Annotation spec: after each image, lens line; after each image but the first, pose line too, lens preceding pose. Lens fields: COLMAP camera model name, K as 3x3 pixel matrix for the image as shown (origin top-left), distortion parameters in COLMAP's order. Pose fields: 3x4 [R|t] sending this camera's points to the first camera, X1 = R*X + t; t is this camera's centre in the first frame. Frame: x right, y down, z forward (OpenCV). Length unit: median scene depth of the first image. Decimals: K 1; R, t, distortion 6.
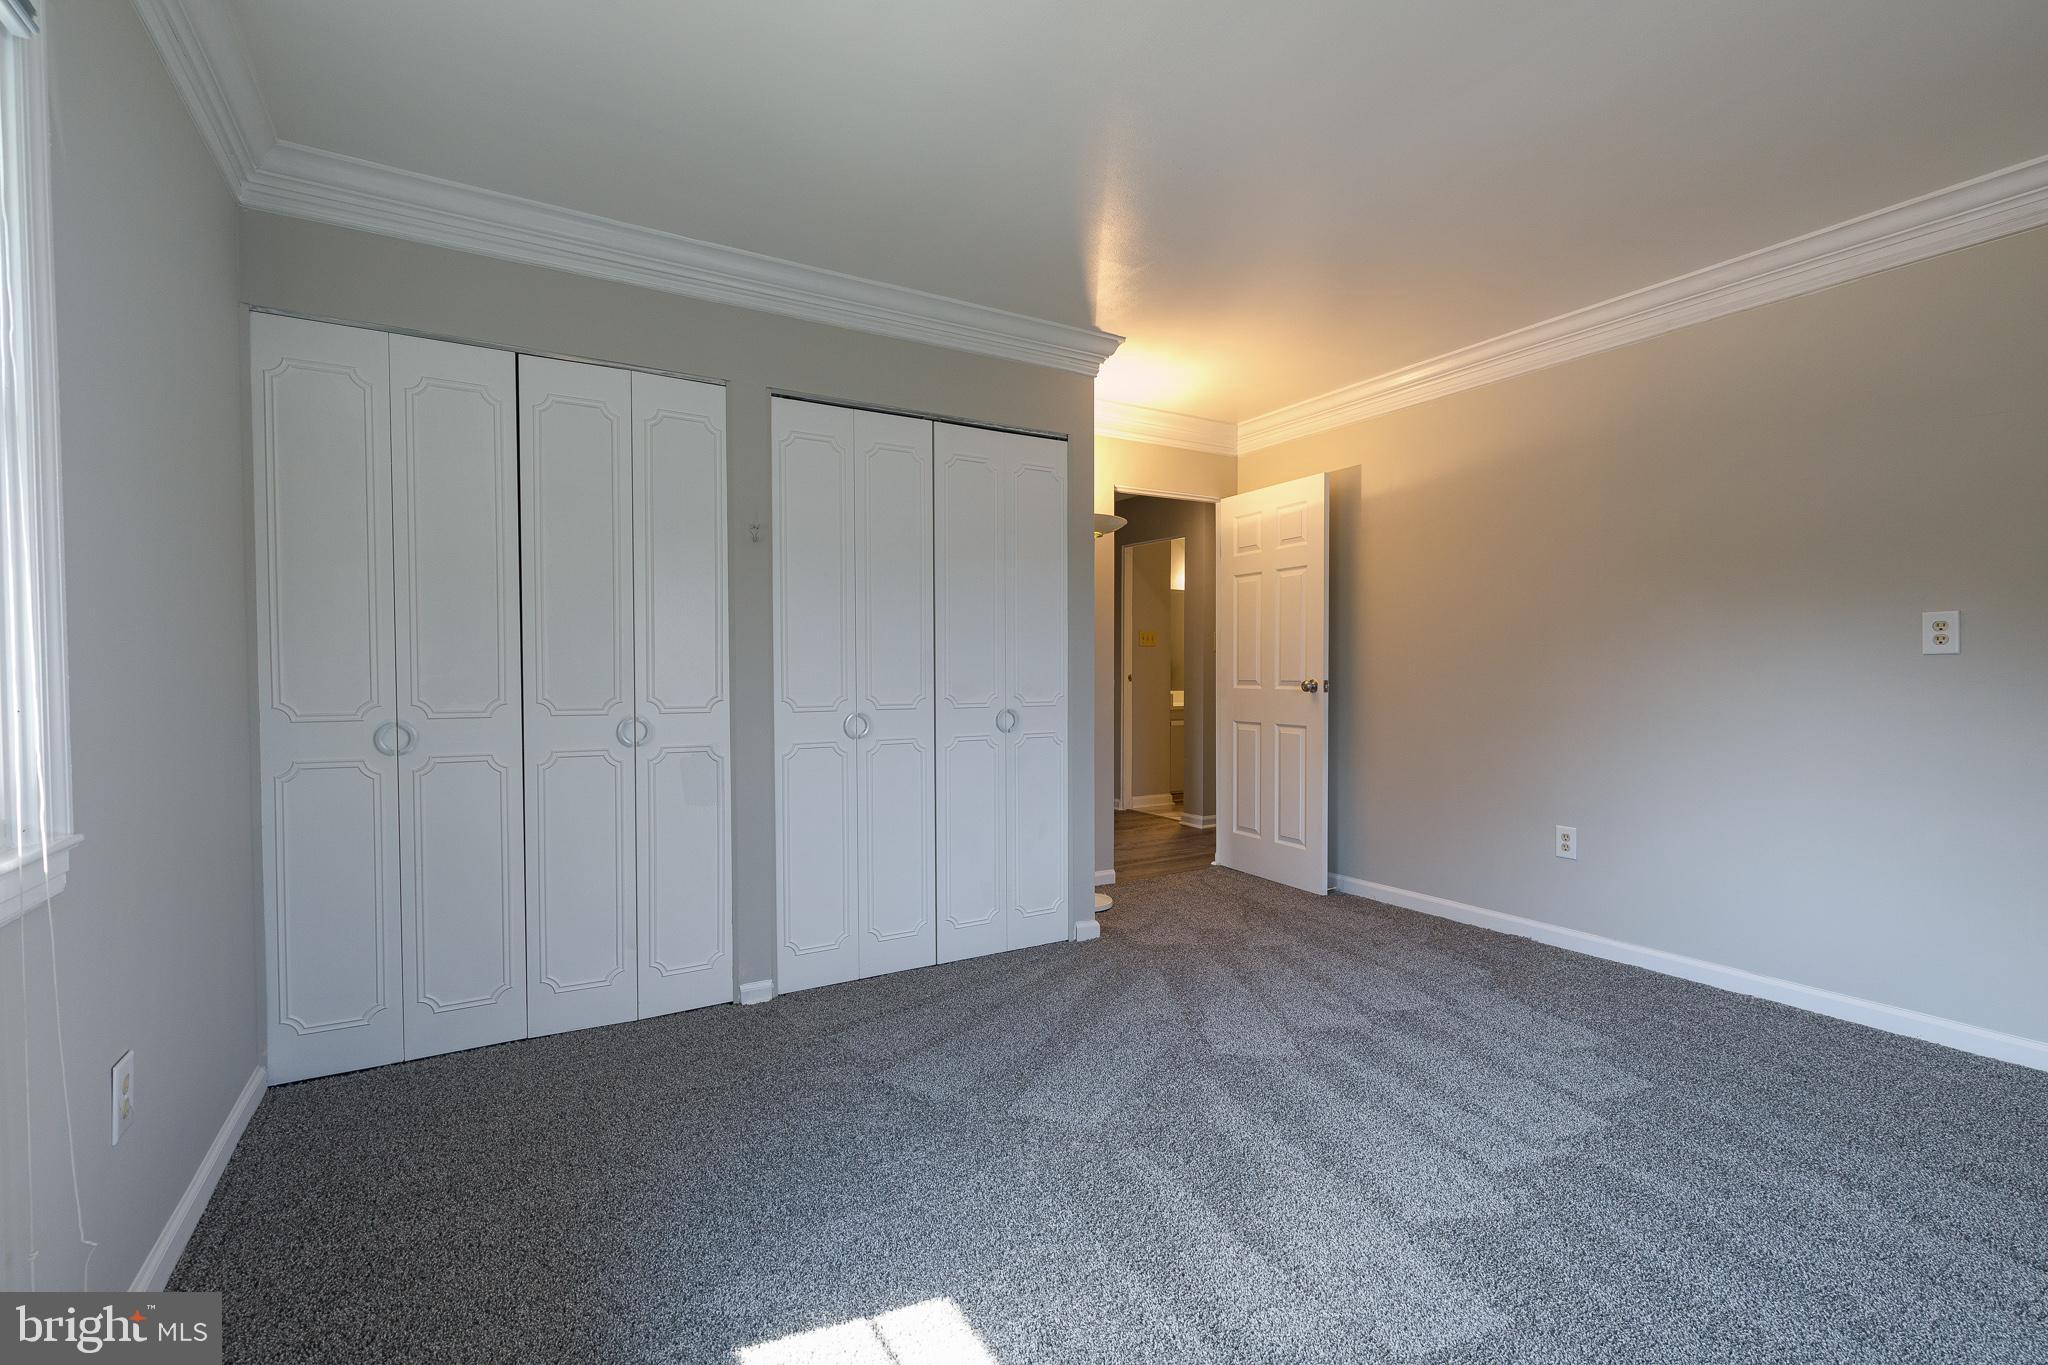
lens RADIAL K [[910.7, 0, 1035.8], [0, 910.7, 692.4], [0, 0, 1]] dist [0.007688, -0.001860]
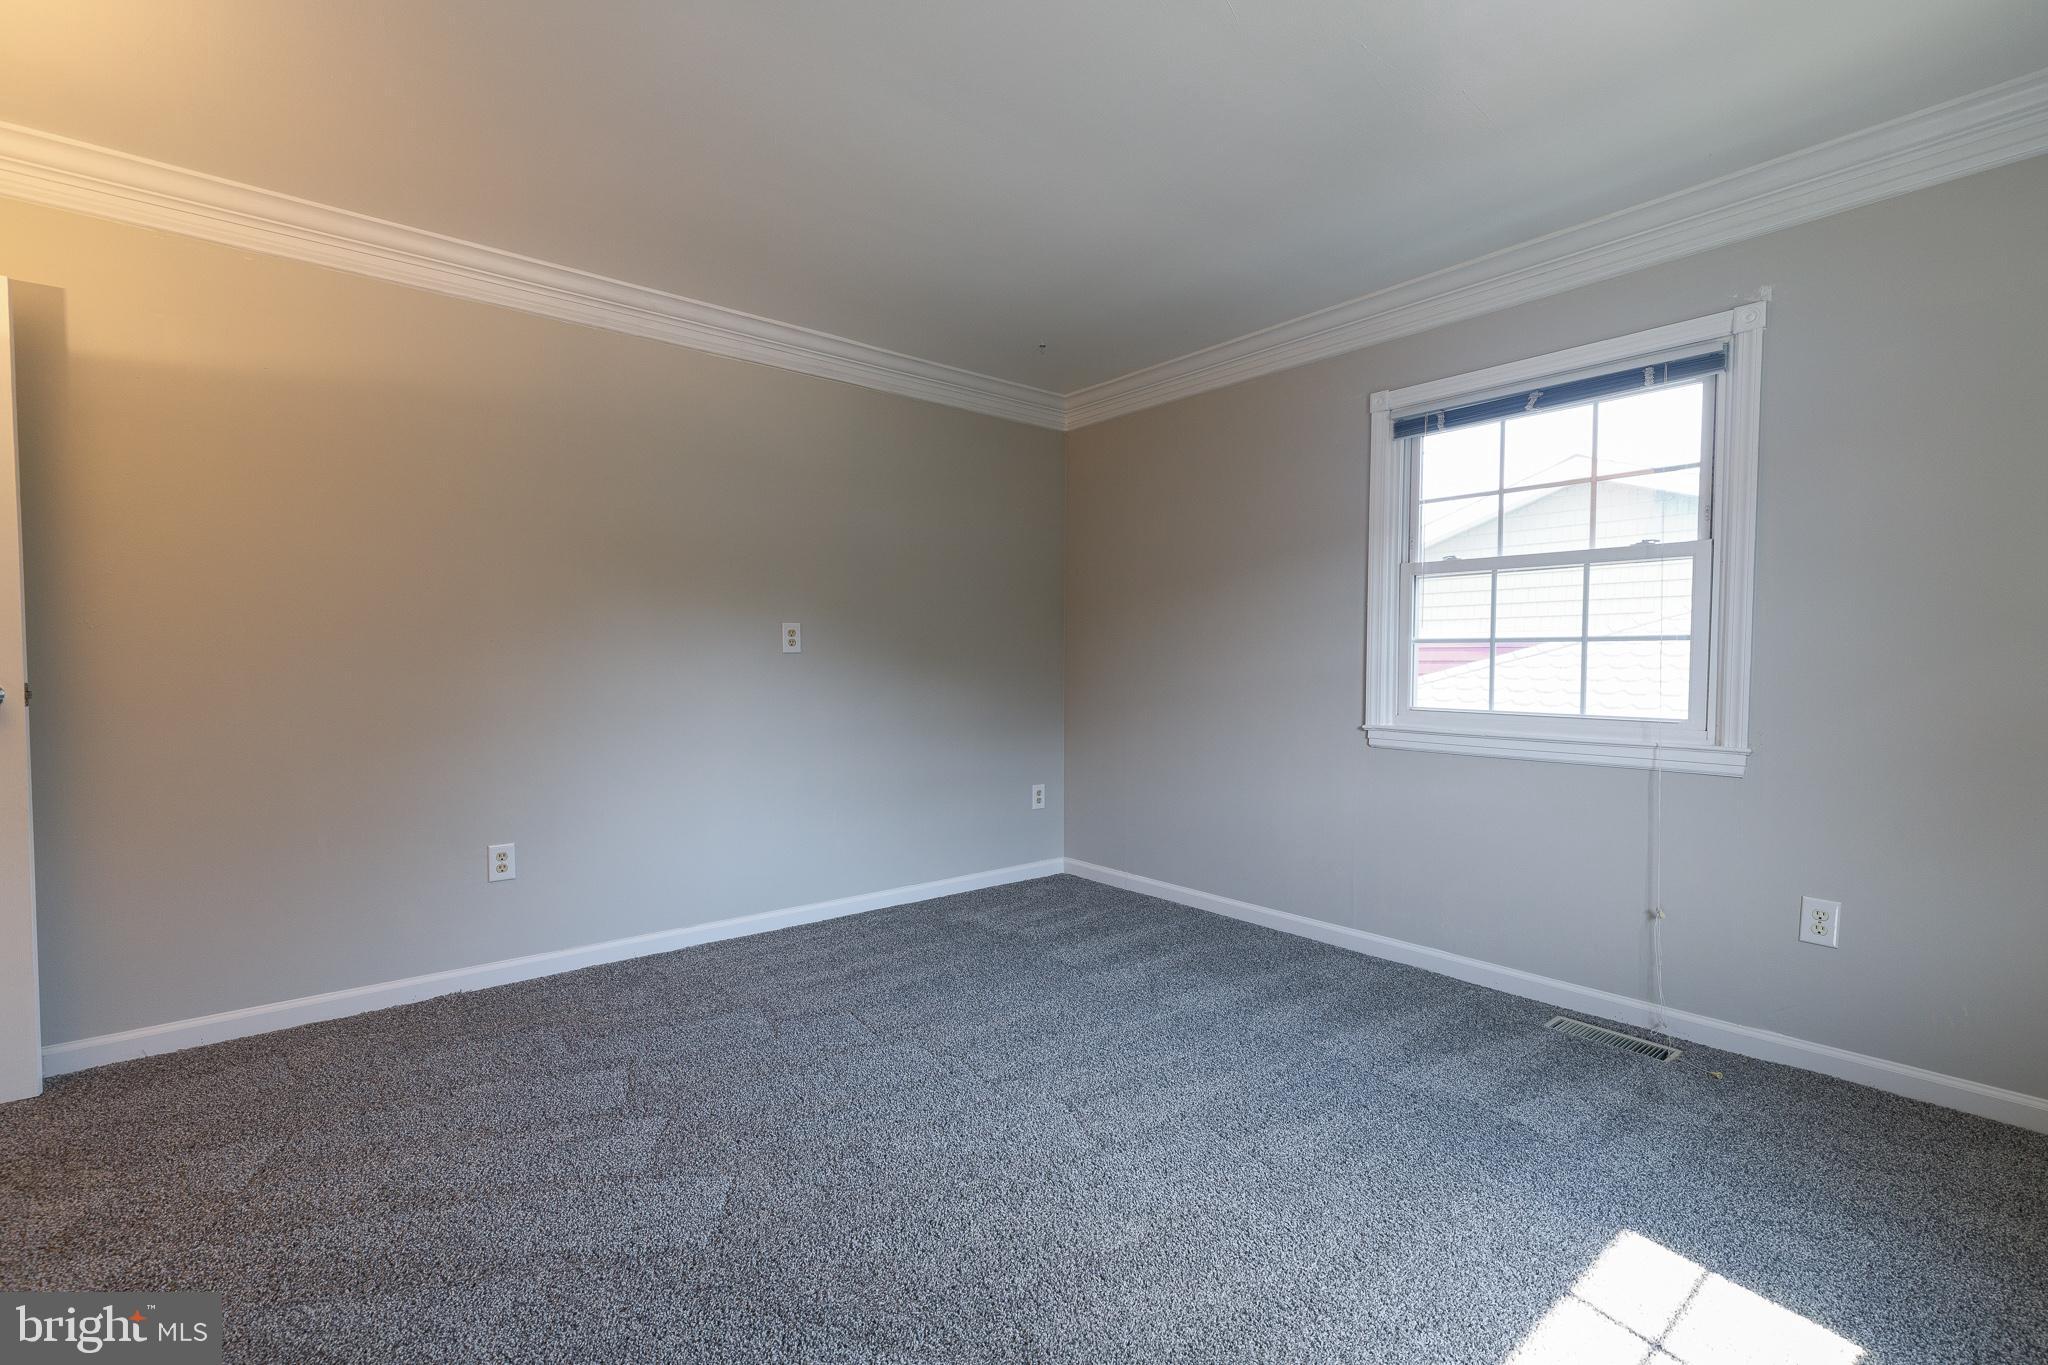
lens RADIAL K [[910.7, 0, 1046.2], [0, 910.7, 691.7], [0, 0, 1]] dist [0.007688, -0.001860]
pose [[-0.159624, -0.027915, 0.986783, -0.222106], [0.023919, 0.999197, 0.032136, -0.008219], [-0.986888, 0.028732, -0.158828, 0.392177]]
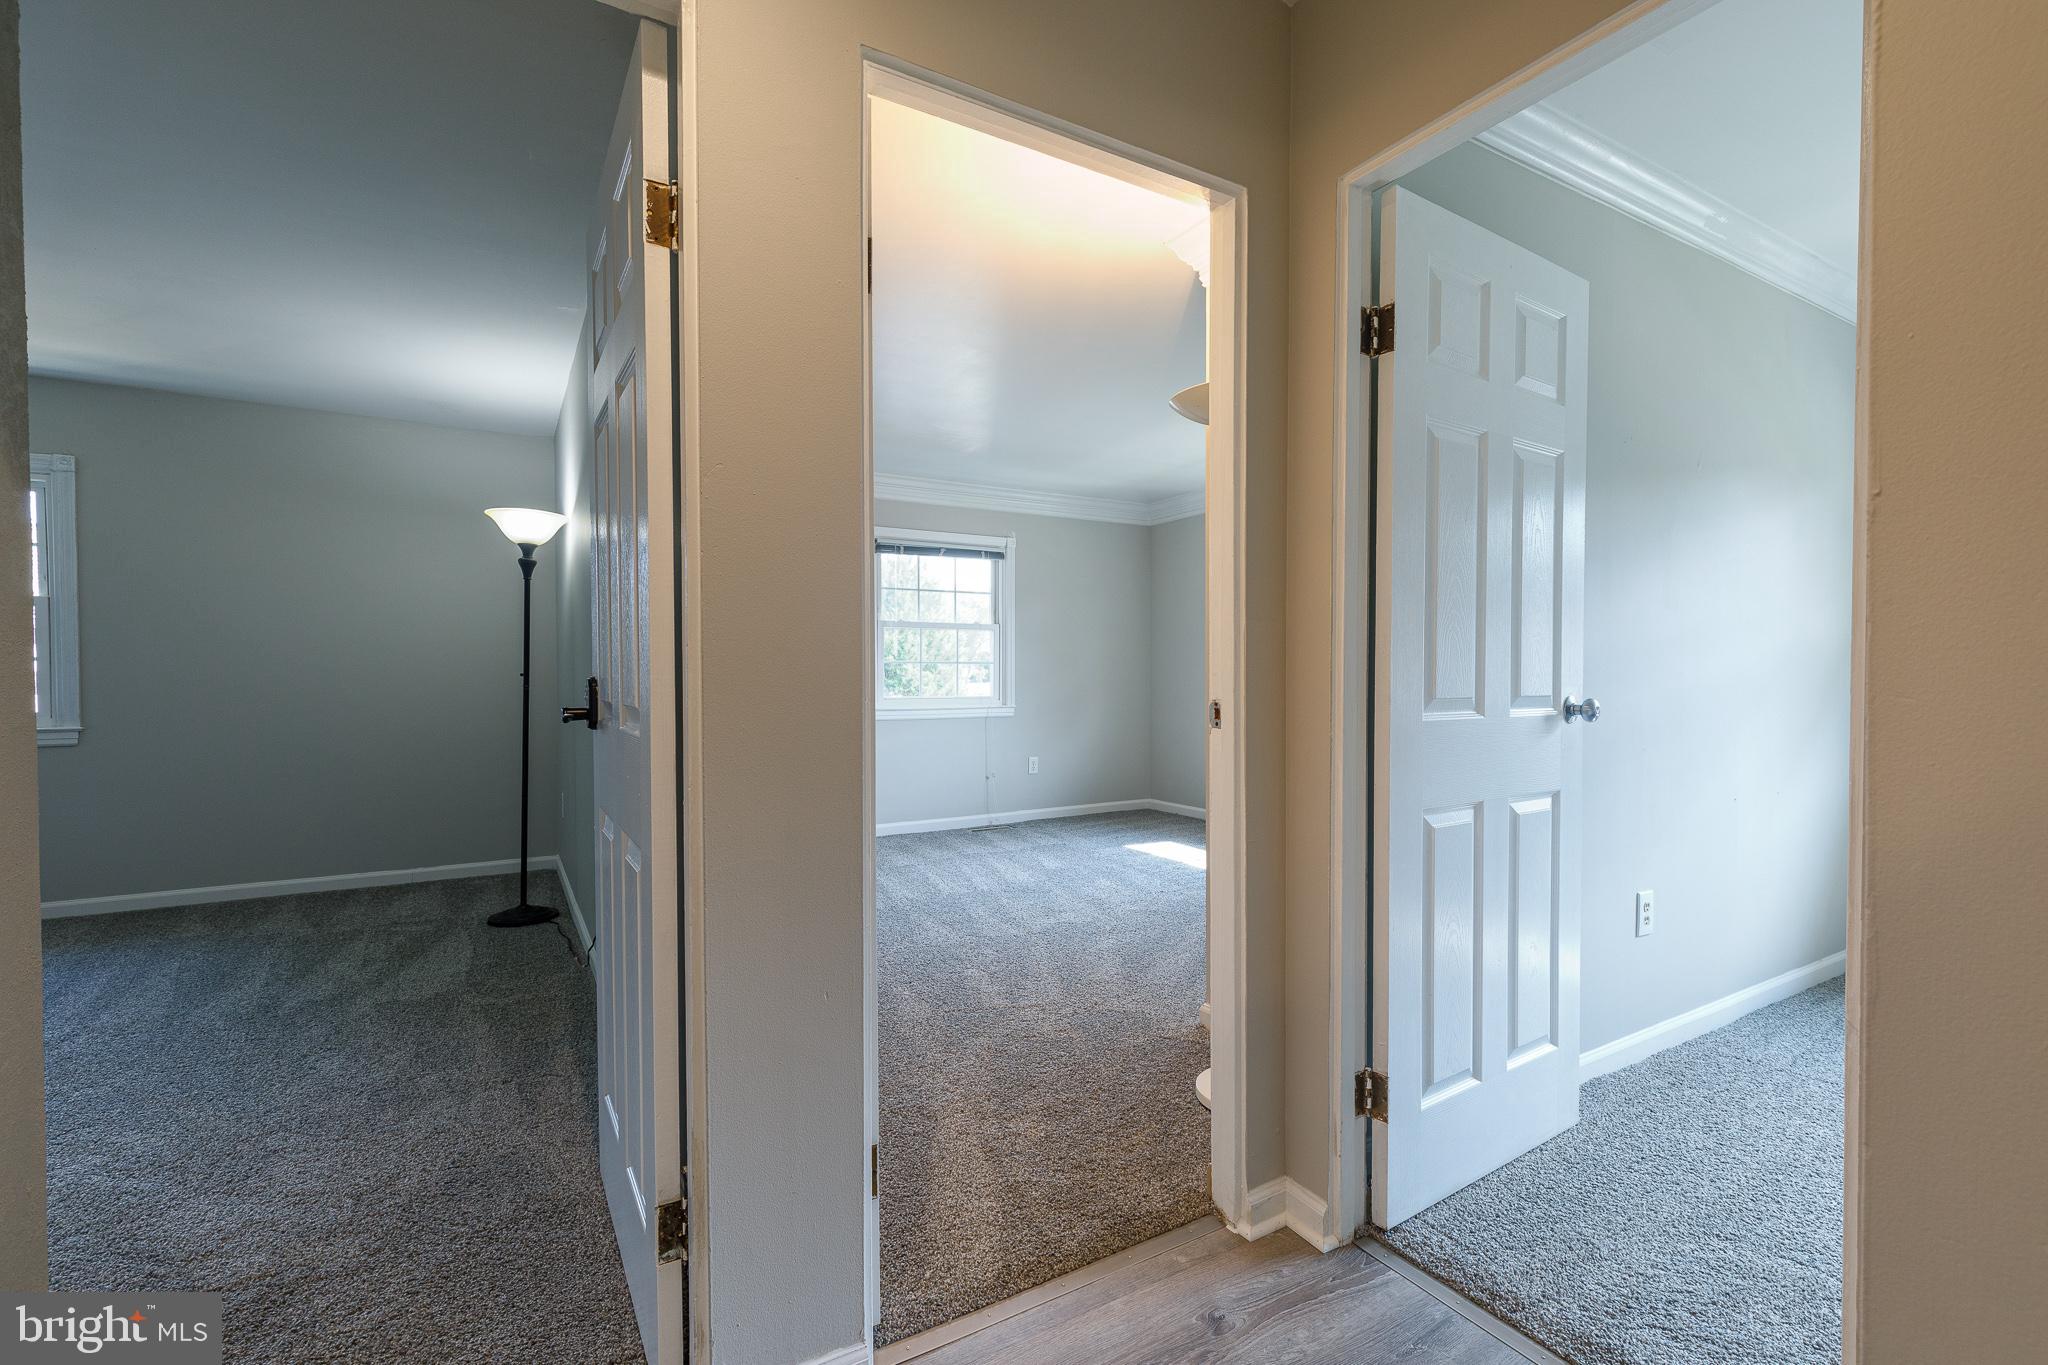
lens RADIAL K [[910.7, 0, 1032.5], [0, 910.7, 681.1], [0, 0, 1]] dist [0.007688, -0.001860]
pose [[-0.999928, 0.008374, 0.008577, 0.498496], [0.008674, 0.999331, 0.035542, -0.053952], [-0.008274, 0.035614, -0.999331, 1.955377]]
